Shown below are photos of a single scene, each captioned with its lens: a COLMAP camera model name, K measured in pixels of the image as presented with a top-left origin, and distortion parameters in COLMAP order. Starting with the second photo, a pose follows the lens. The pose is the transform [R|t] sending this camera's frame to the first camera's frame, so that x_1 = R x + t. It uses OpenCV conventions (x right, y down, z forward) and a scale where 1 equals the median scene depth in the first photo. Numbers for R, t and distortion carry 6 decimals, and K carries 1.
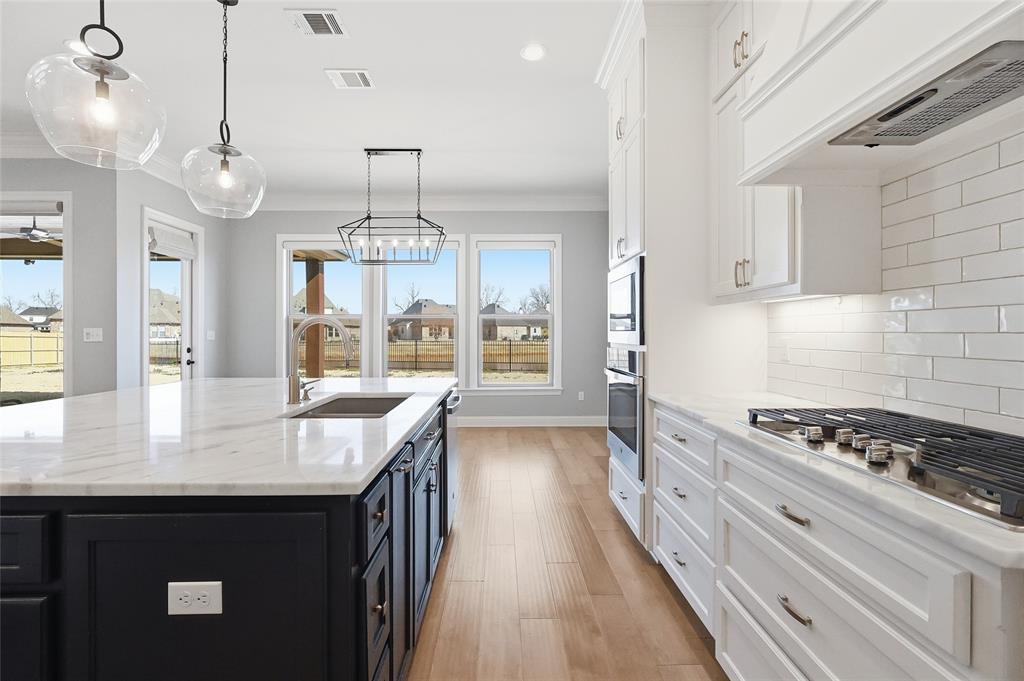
lens RADIAL K [[476.1, 0, 507.8], [0, 476.1, 334.6], [0, 0, 1]] dist [-0.001894, 0.000318]
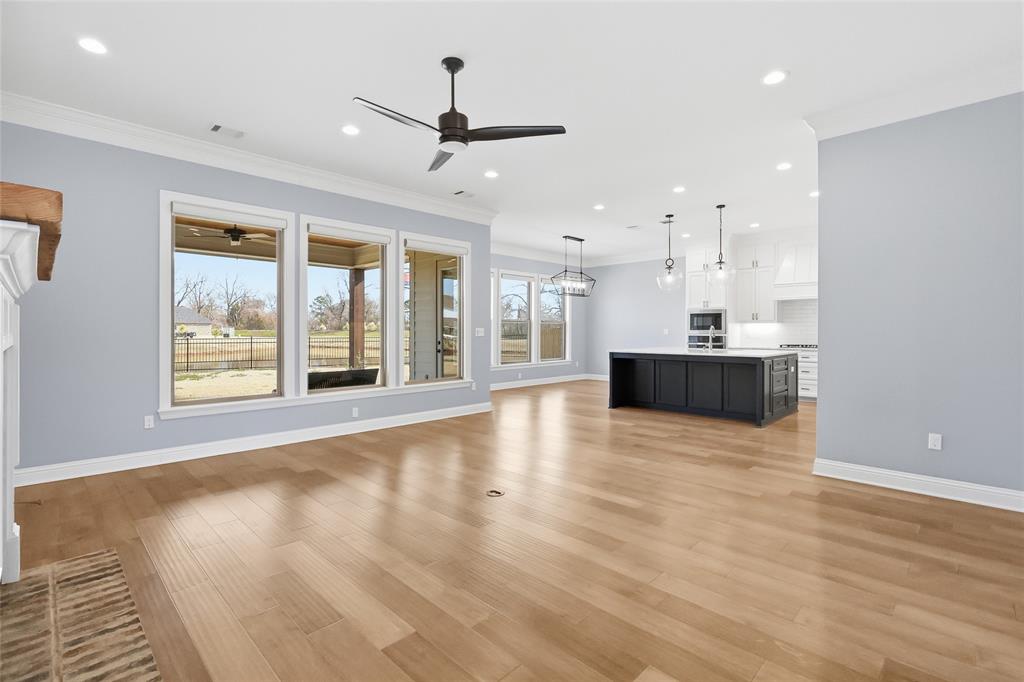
lens RADIAL K [[476.1, 0, 507.8], [0, 476.1, 335.1], [0, 0, 1]] dist [-0.001894, 0.000318]
pose [[0.718313, -0.010576, 0.695640, -1.951195], [0.005883, 0.999941, 0.009129, -0.004279], [-0.695695, -0.002465, 0.718333, -0.246939]]
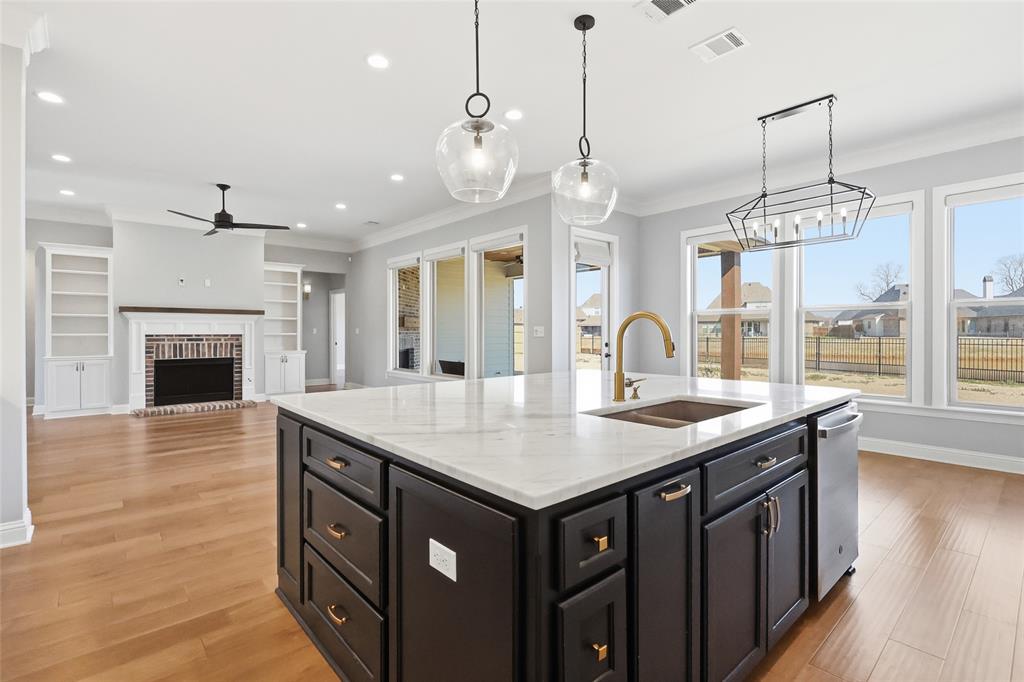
lens RADIAL K [[479.6, 0, 509.6], [0, 479.6, 329.9], [0, 0, 1]] dist [-0.001141, 0.000485]
pose [[0.647908, -0.004797, -0.761704, 0.077664], [0.003303, 0.999988, -0.003488, 0.000498], [0.761712, -0.000256, 0.647916, 0.086520]]
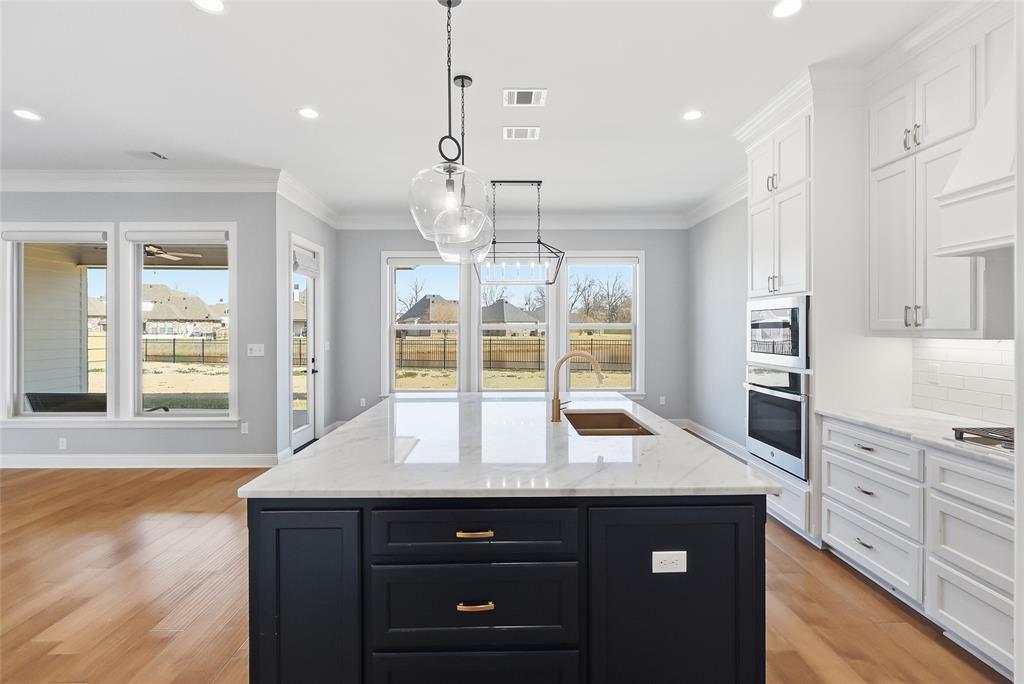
lens RADIAL K [[479.6, 0, 509.6], [0, 479.6, 330.9], [0, 0, 1]] dist [-0.001141, 0.000485]
pose [[0.999993, -0.002706, -0.002461, -0.272681], [0.002712, 0.999993, 0.002737, -0.046052], [0.002454, -0.002743, 0.999993, -0.127601]]
